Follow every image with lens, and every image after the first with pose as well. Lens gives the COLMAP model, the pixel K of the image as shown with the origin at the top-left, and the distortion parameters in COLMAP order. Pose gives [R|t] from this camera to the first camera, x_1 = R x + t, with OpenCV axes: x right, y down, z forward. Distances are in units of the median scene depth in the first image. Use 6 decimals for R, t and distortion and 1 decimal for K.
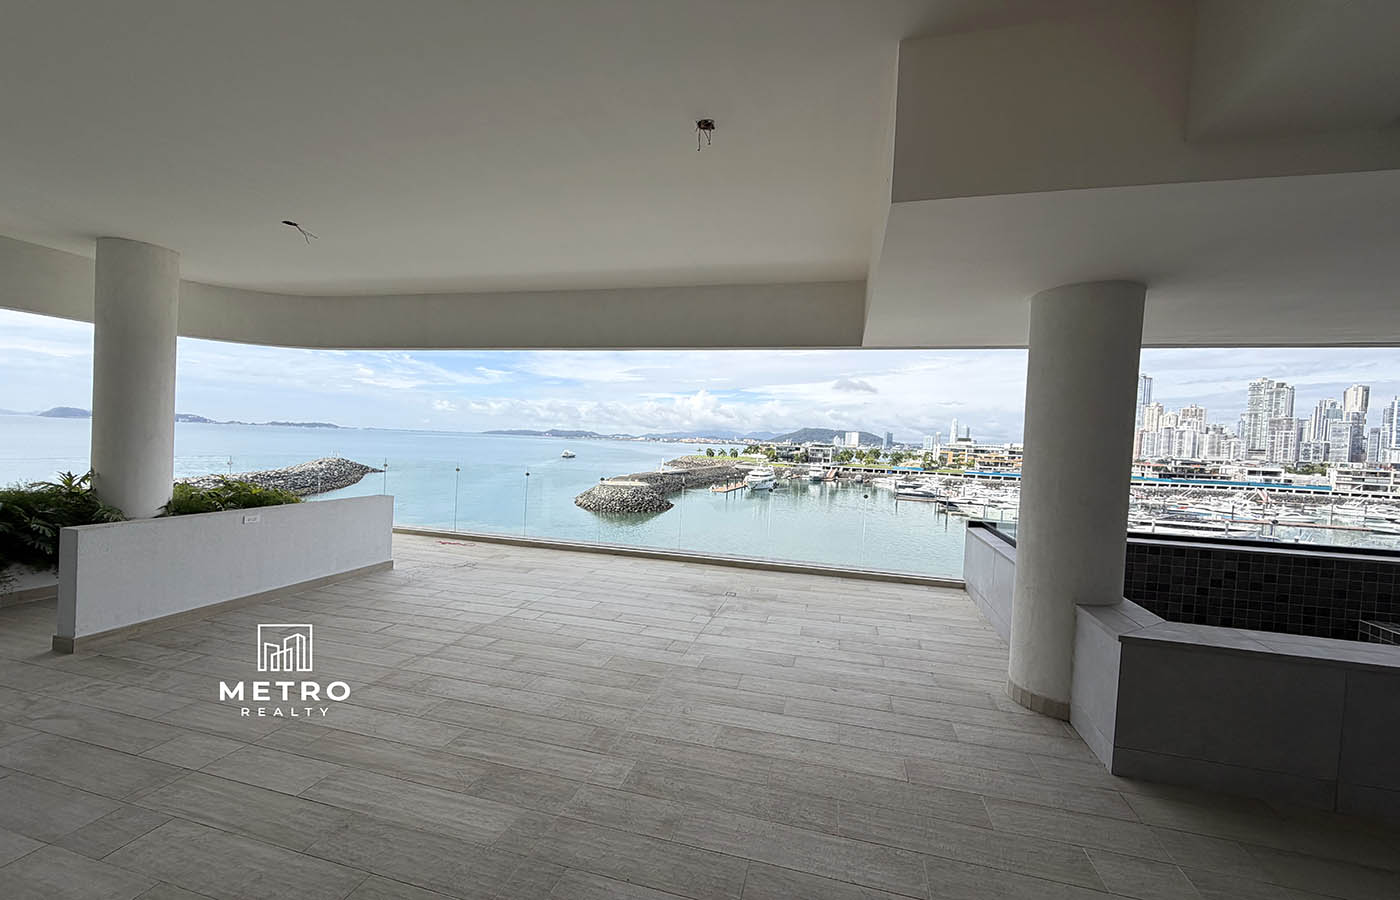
lens RADIAL K [[558.4, 0, 695.8], [0, 558.4, 457.1], [0, 0, 1]] dist [-0.002129, 0.000962]
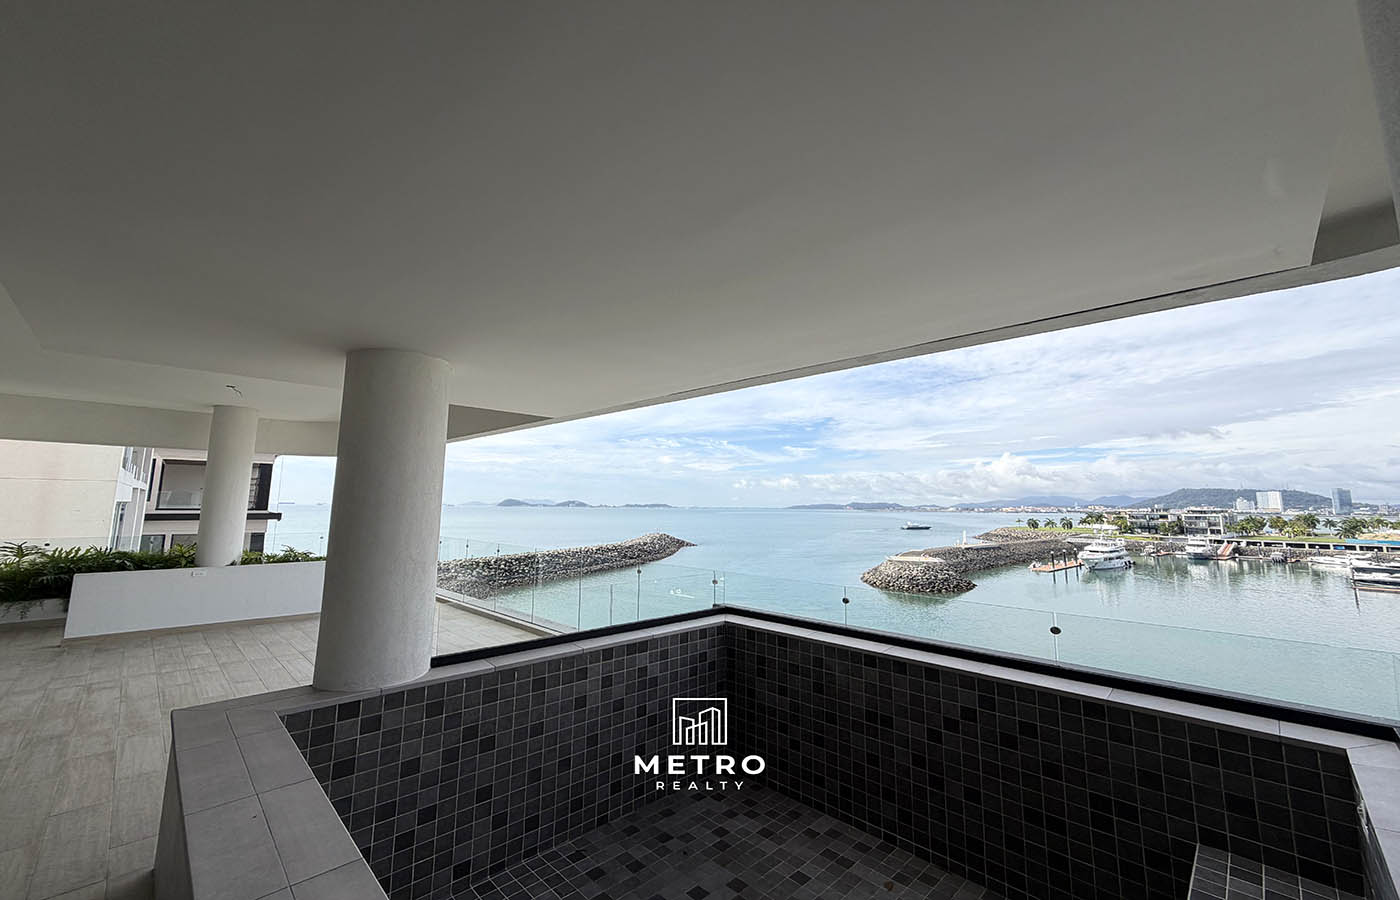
lens RADIAL K [[558.4, 0, 696.6], [0, 558.4, 433.8], [0, 0, 1]] dist [-0.002129, 0.000962]
pose [[0.865036, -0.096065, -0.492427, 0.870315], [0.010273, 0.984683, -0.174050, 0.013428], [0.501605, 0.145501, 0.852773, 0.247974]]
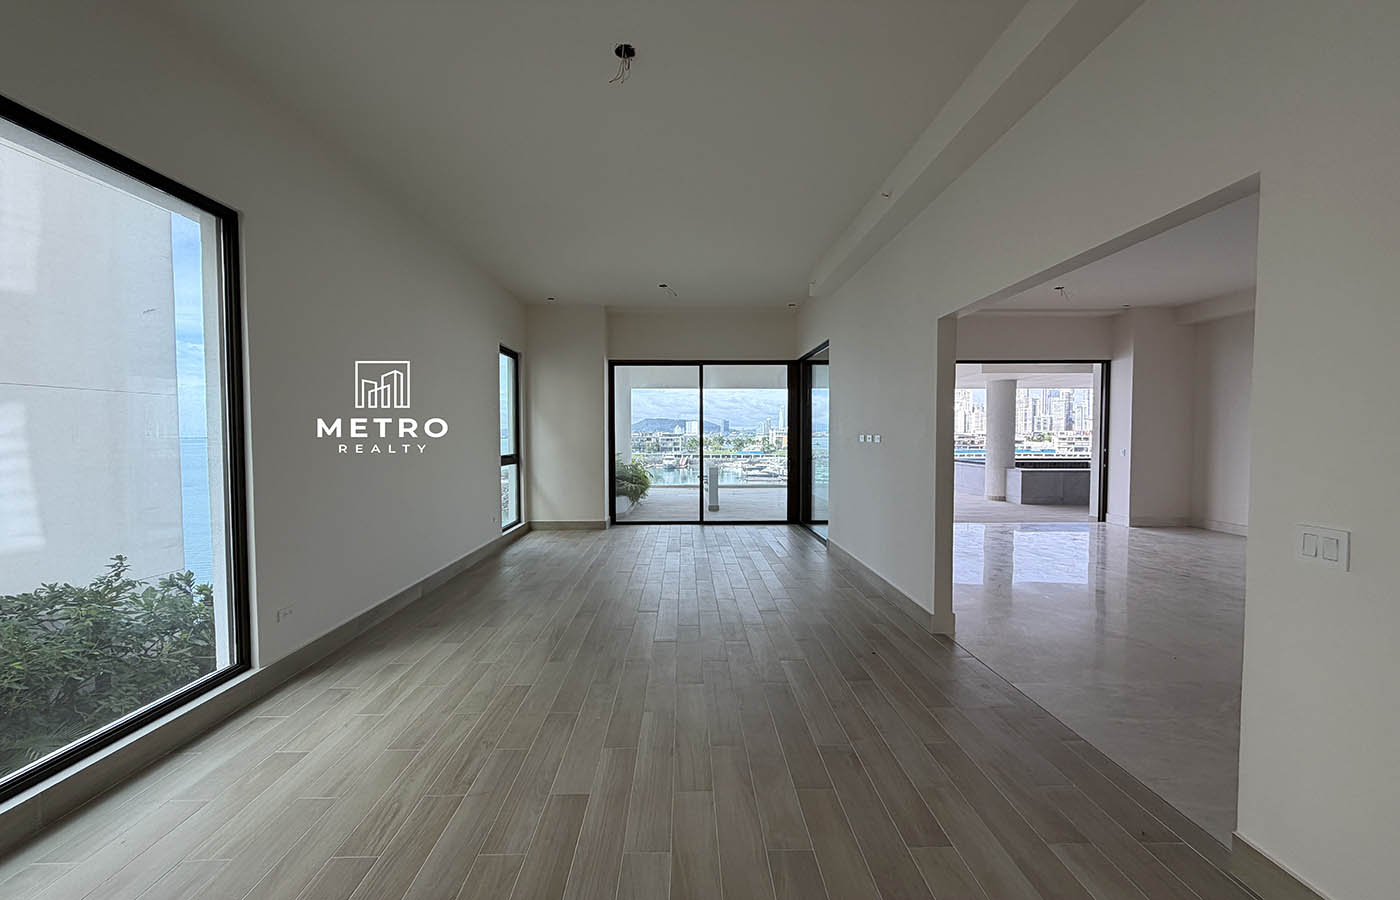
lens RADIAL K [[558.4, 0, 695.6], [0, 558.4, 450.6], [0, 0, 1]] dist [-0.002129, 0.000962]
pose [[0.960210, -0.049642, 0.274831, -1.192116], [0.048720, 0.998761, 0.010186, 0.005599], [-0.274996, 0.003609, 0.961439, -1.032186]]
